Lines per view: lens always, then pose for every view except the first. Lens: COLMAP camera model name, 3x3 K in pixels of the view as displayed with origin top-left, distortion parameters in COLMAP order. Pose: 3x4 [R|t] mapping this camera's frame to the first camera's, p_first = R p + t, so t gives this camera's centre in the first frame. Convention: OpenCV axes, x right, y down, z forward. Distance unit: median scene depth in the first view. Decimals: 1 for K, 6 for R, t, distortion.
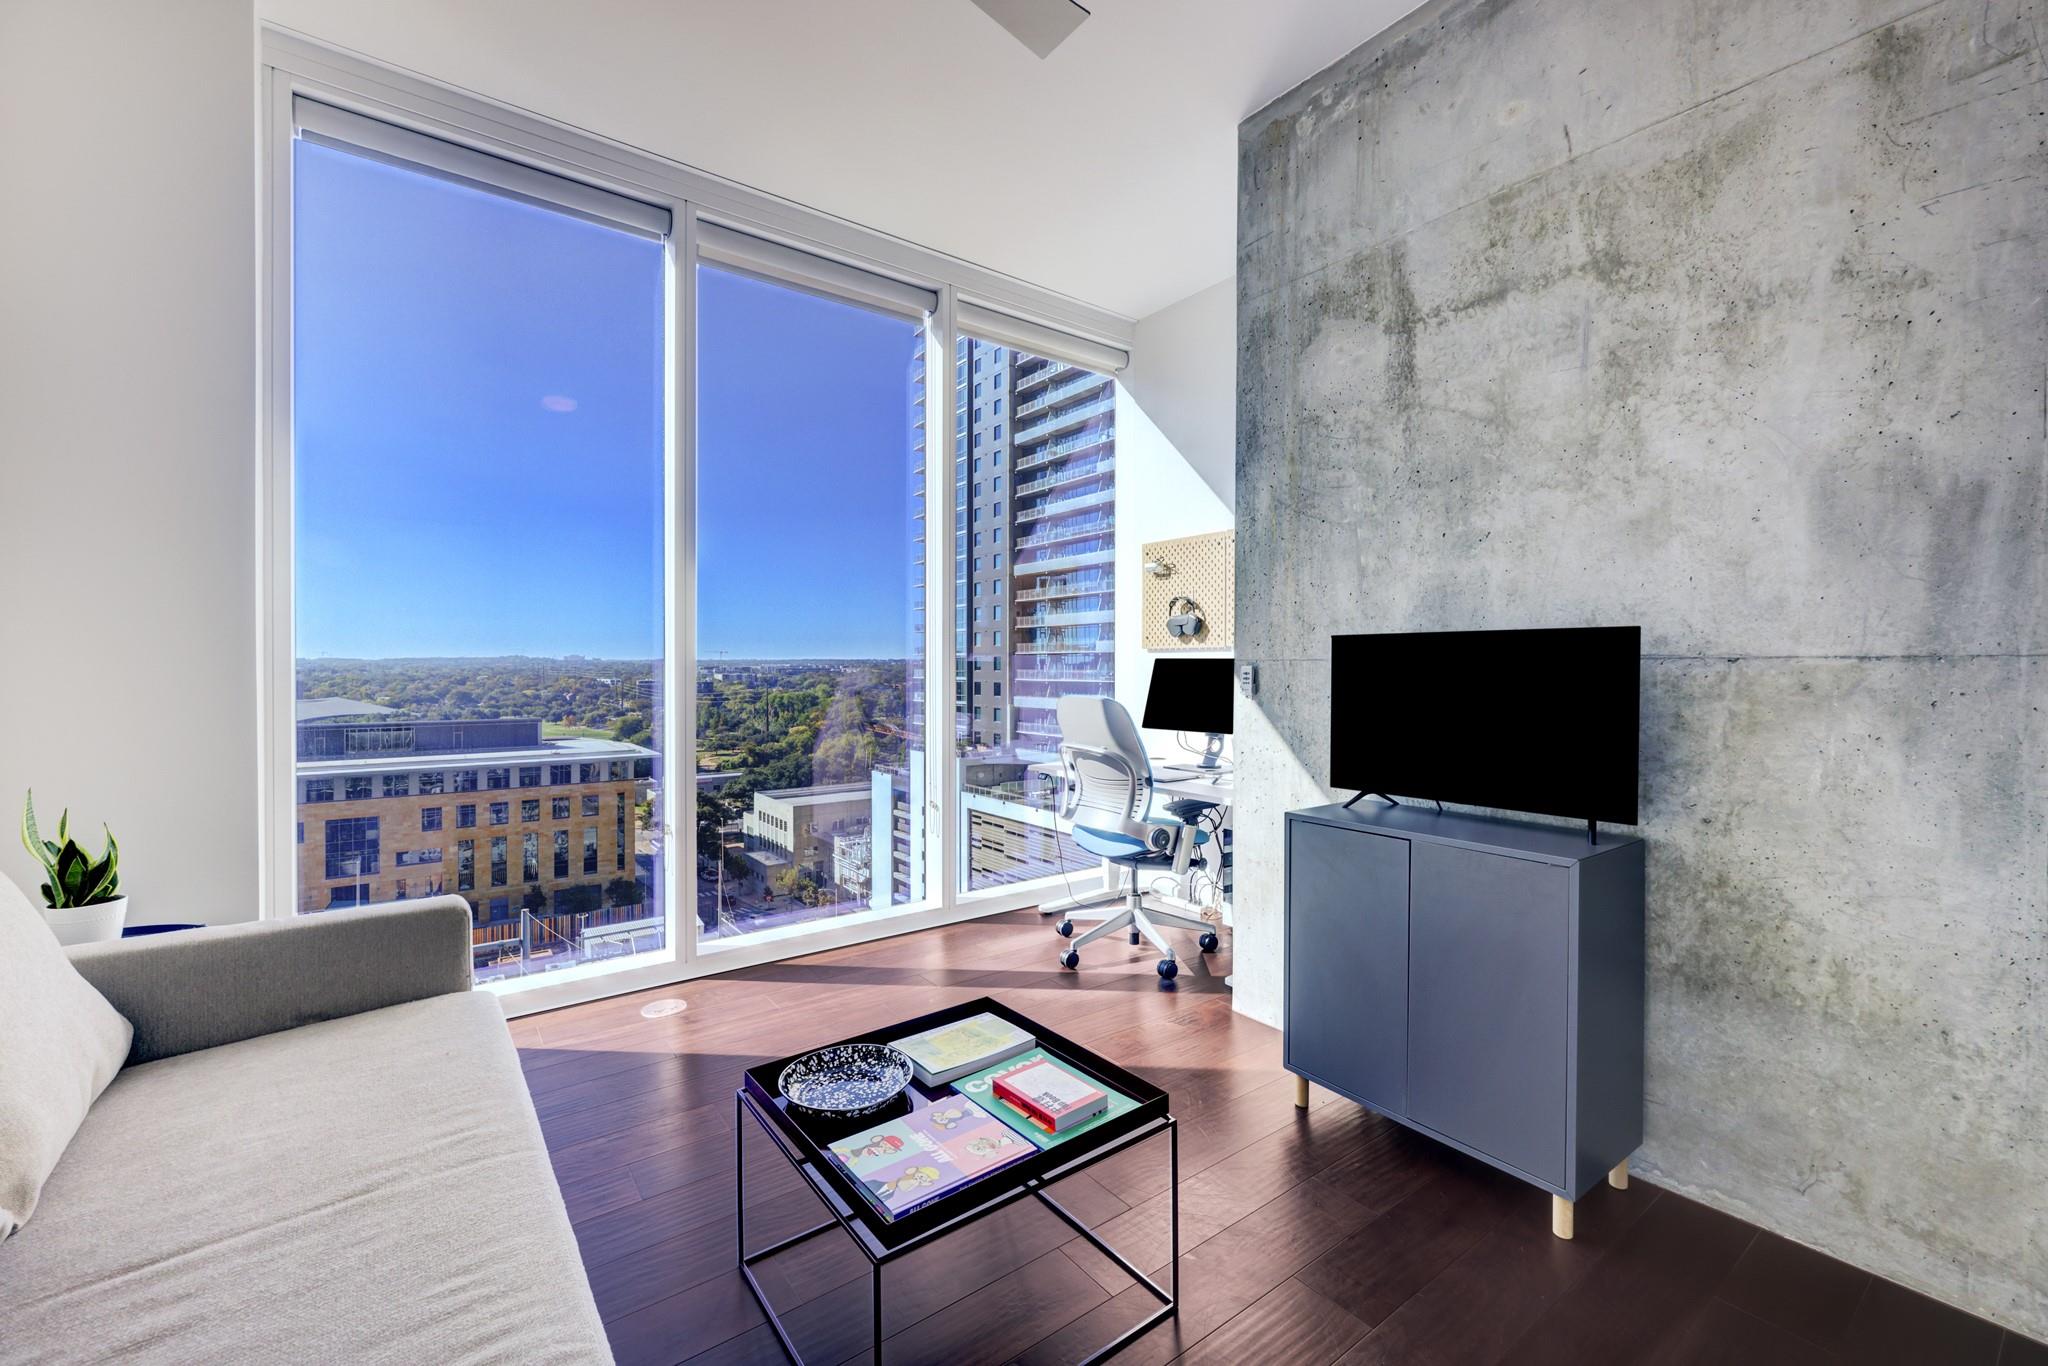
lens RADIAL K [[895.6, 0, 917.3], [0, 895.6, 678.2], [0, 0, 1]] dist [-0.001140, -0.000124]
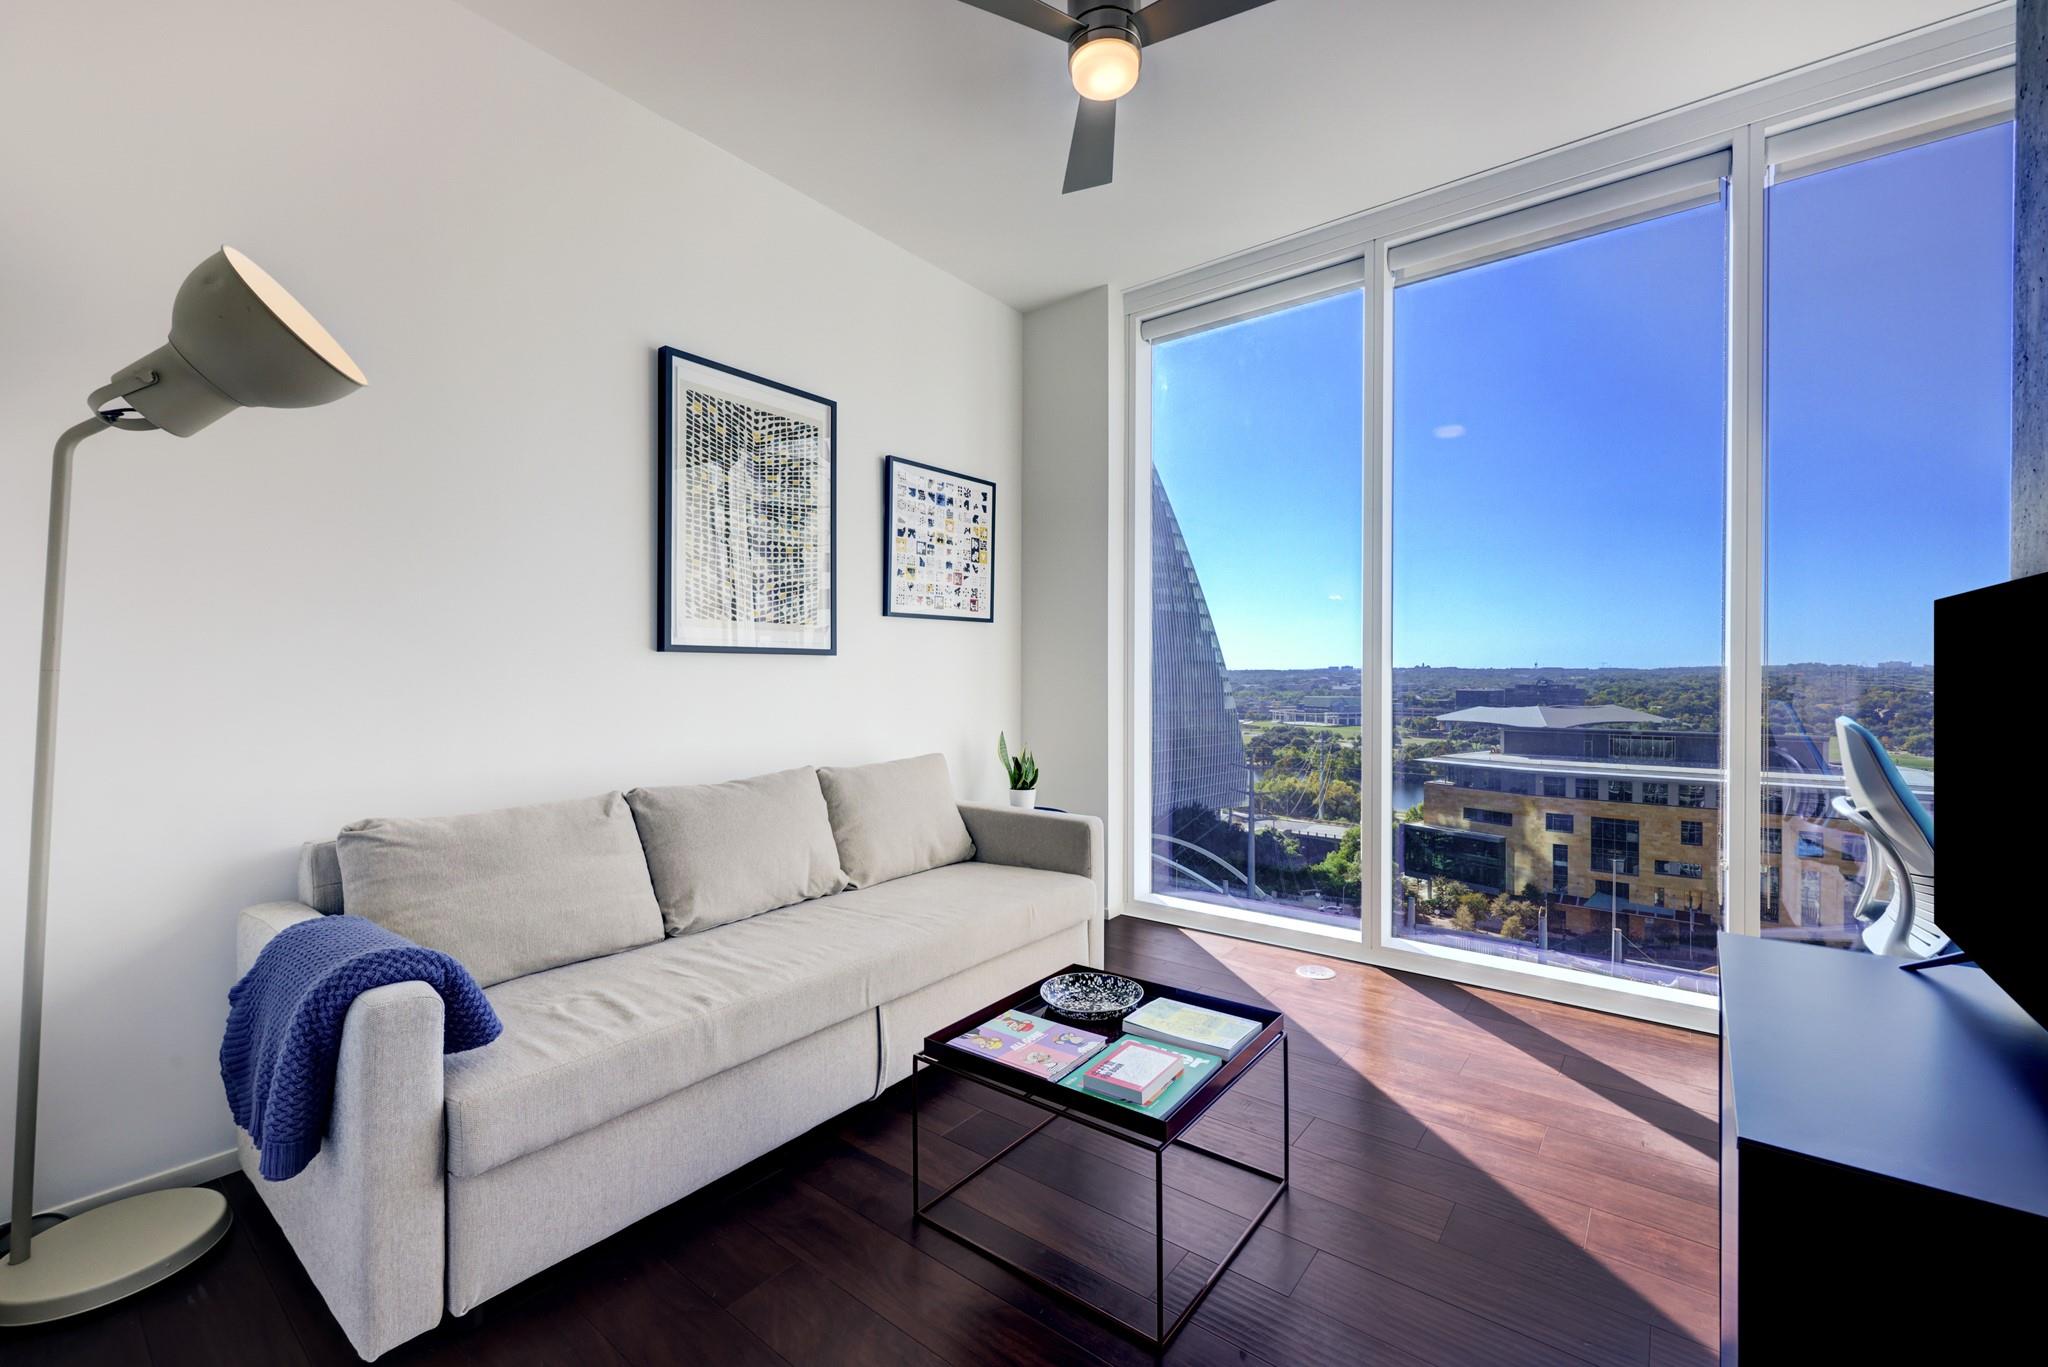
lens RADIAL K [[810.5, 0, 1018.4], [0, 810.5, 678.3], [0, 0, 1]] dist [0.002251, 0.000176]
pose [[0.262618, 0.000085, -0.964900, 0.554957], [-0.010104, 0.999945, -0.002662, 0.000191], [0.964847, 0.010449, 0.262604, 0.324510]]
